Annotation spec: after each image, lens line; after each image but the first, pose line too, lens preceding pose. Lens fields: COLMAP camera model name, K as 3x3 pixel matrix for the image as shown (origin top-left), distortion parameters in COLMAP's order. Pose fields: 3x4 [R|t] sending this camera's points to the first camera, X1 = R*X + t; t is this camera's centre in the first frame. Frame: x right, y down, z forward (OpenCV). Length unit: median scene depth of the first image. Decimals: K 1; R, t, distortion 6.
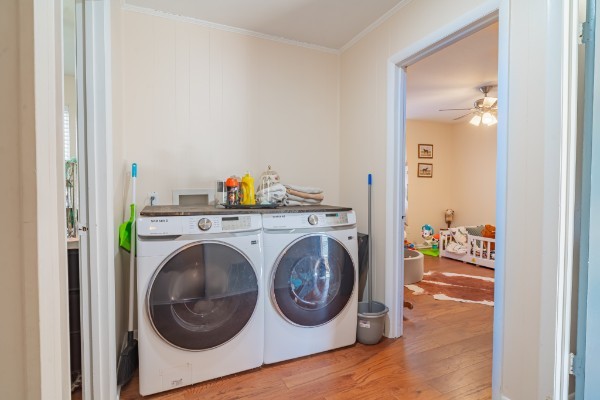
lens RADIAL K [[309.9, 0, 304.6], [0, 309.9, 202.0], [0, 0, 1]] dist [-0.003872, -0.000876]
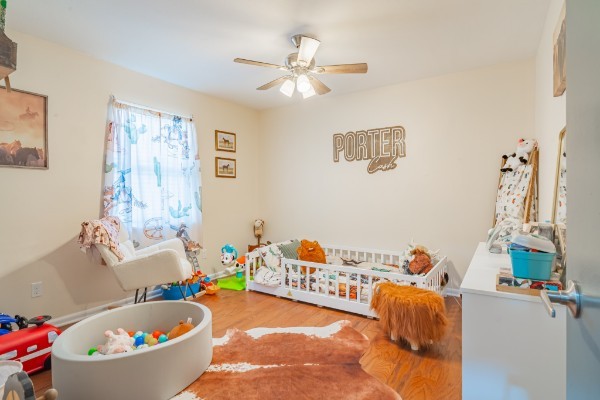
lens RADIAL K [[309.9, 0, 300.7], [0, 309.9, 198.6], [0, 0, 1]] dist [-0.003872, -0.000876]
pose [[0.847518, -0.017438, 0.530480, 0.179945], [0.030910, 0.999385, -0.016532, -0.014651], [-0.529866, 0.030408, 0.847536, 0.349413]]
